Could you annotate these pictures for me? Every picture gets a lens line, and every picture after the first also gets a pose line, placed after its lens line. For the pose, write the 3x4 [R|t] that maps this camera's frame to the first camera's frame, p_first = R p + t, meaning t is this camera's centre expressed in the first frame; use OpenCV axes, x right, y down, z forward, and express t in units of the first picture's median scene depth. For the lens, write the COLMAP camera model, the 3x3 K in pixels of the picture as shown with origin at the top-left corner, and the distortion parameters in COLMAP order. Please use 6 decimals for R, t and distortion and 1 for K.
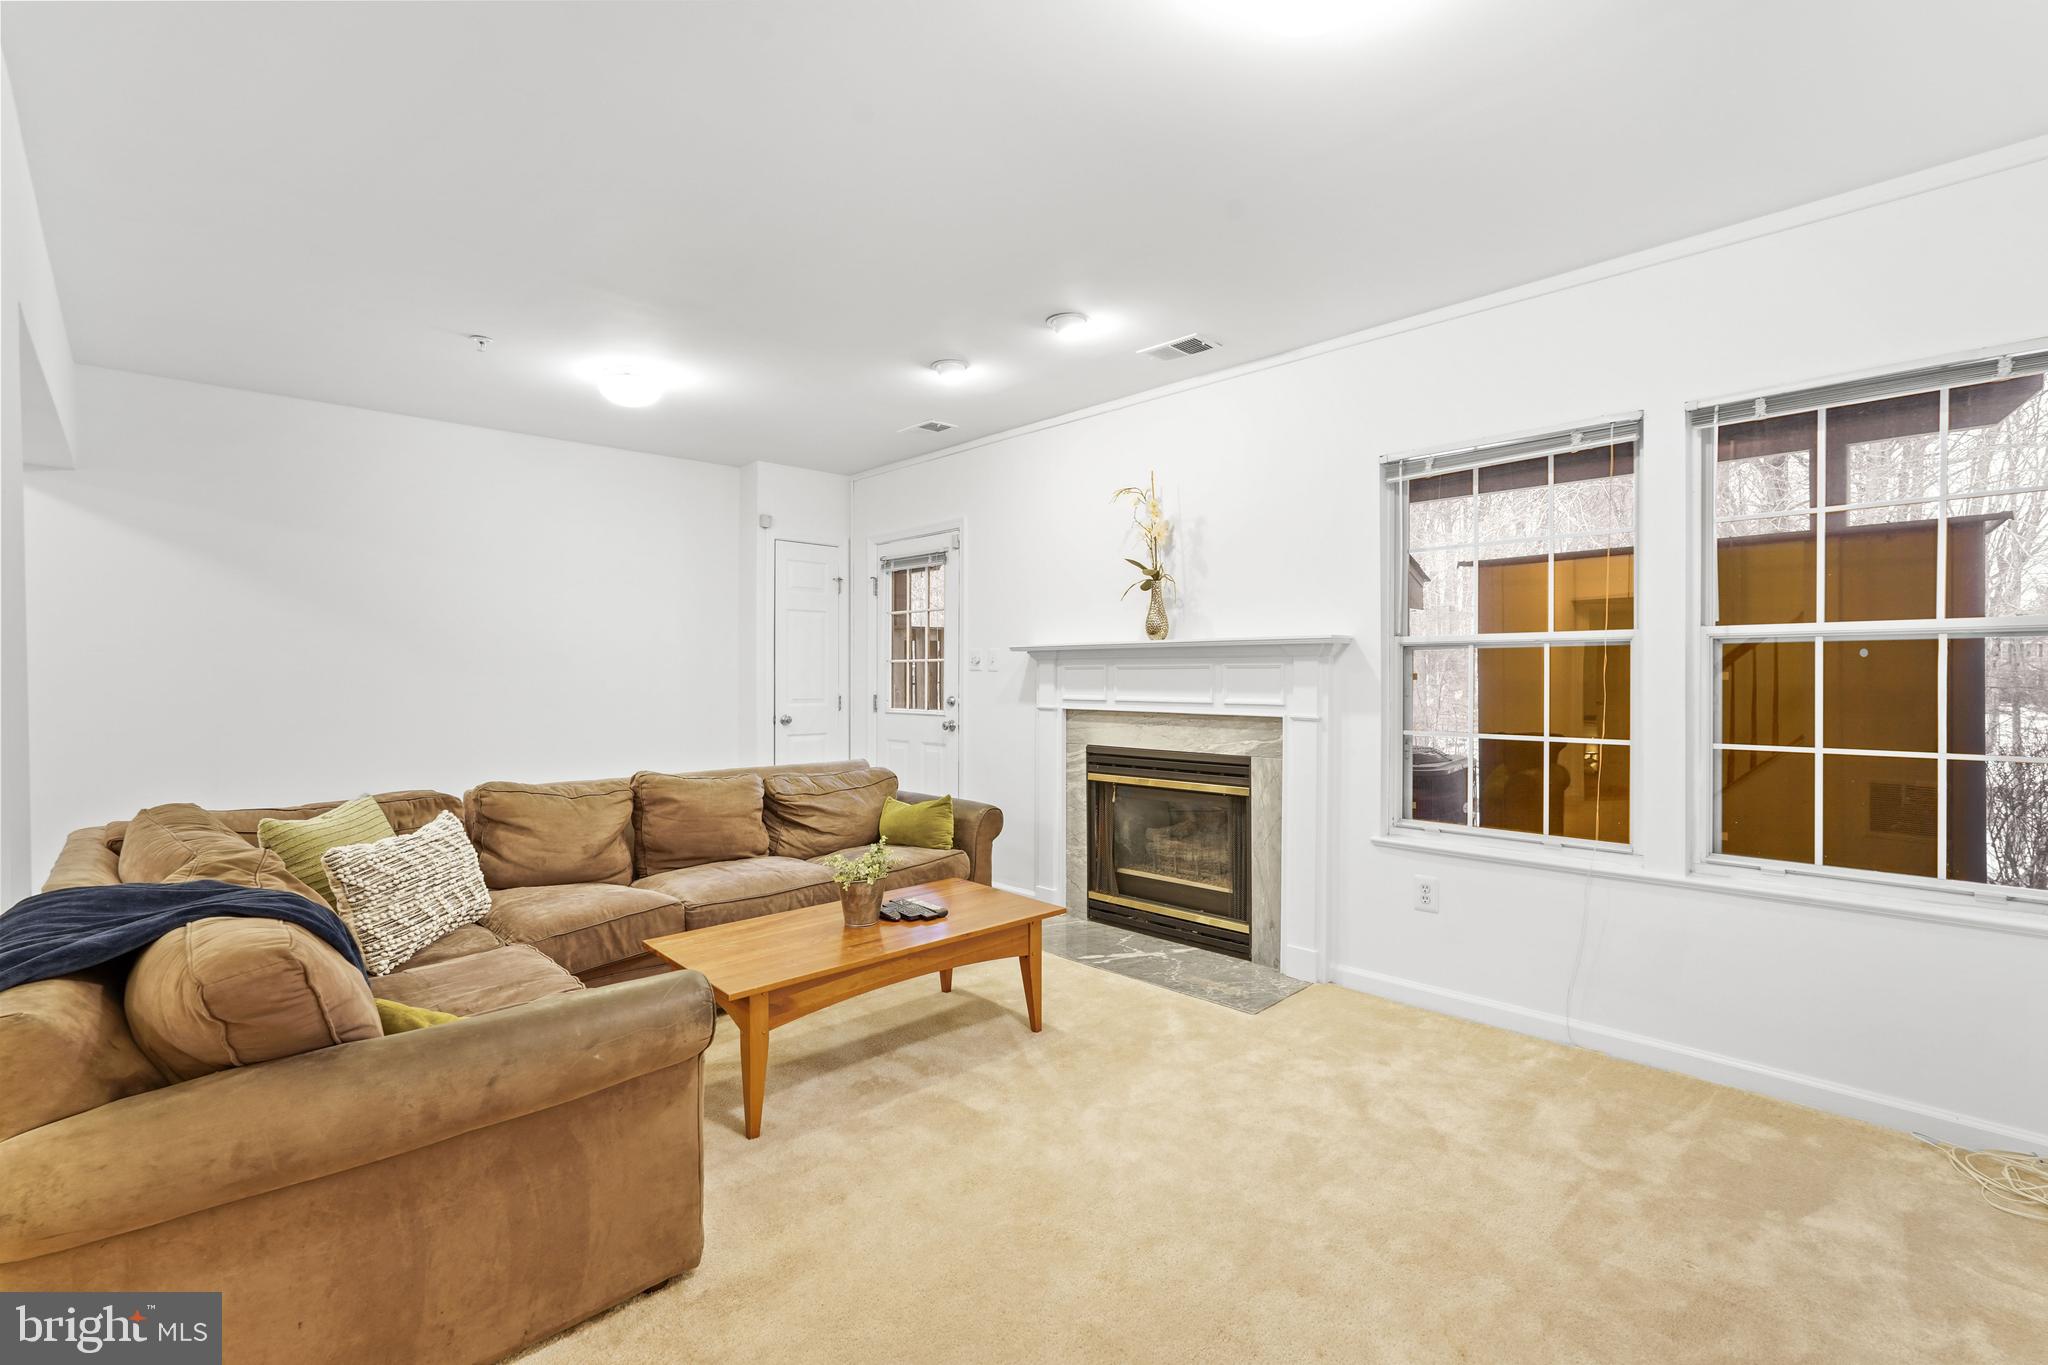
lens RADIAL K [[905.1, 0, 1018.0], [0, 905.1, 688.9], [0, 0, 1]] dist [-0.014983, 0.006145]
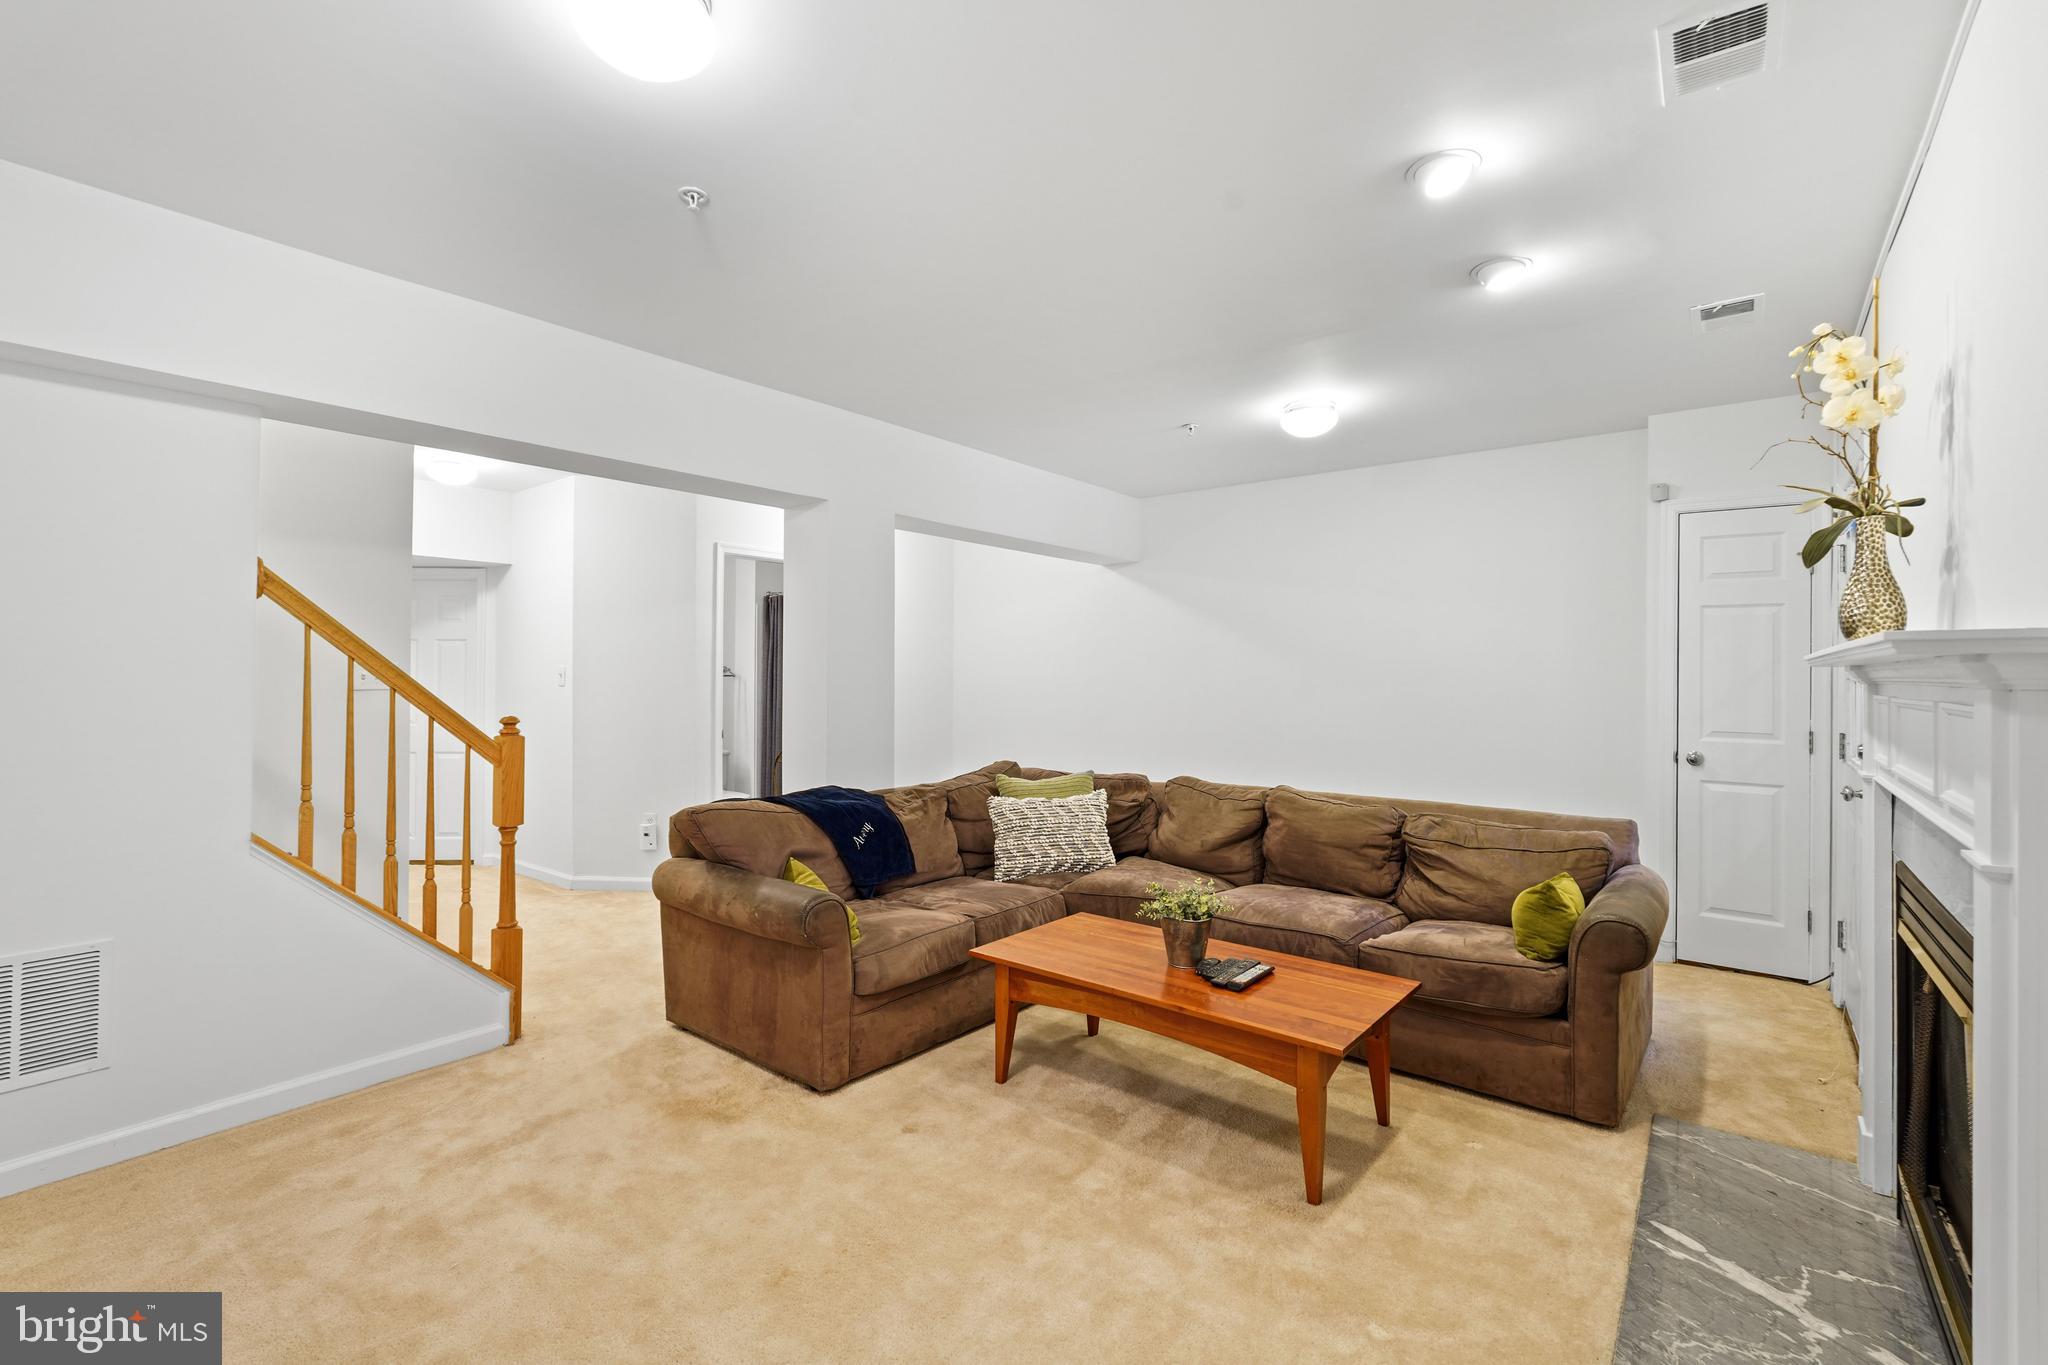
lens RADIAL K [[905.1, 0, 1012.0], [0, 905.1, 665.1], [0, 0, 1]] dist [-0.014983, 0.006145]
pose [[0.127745, -0.006261, -0.991787, 0.601262], [-0.024953, 0.999643, -0.009524, -0.031318], [0.991493, 0.025965, 0.127544, 0.564217]]
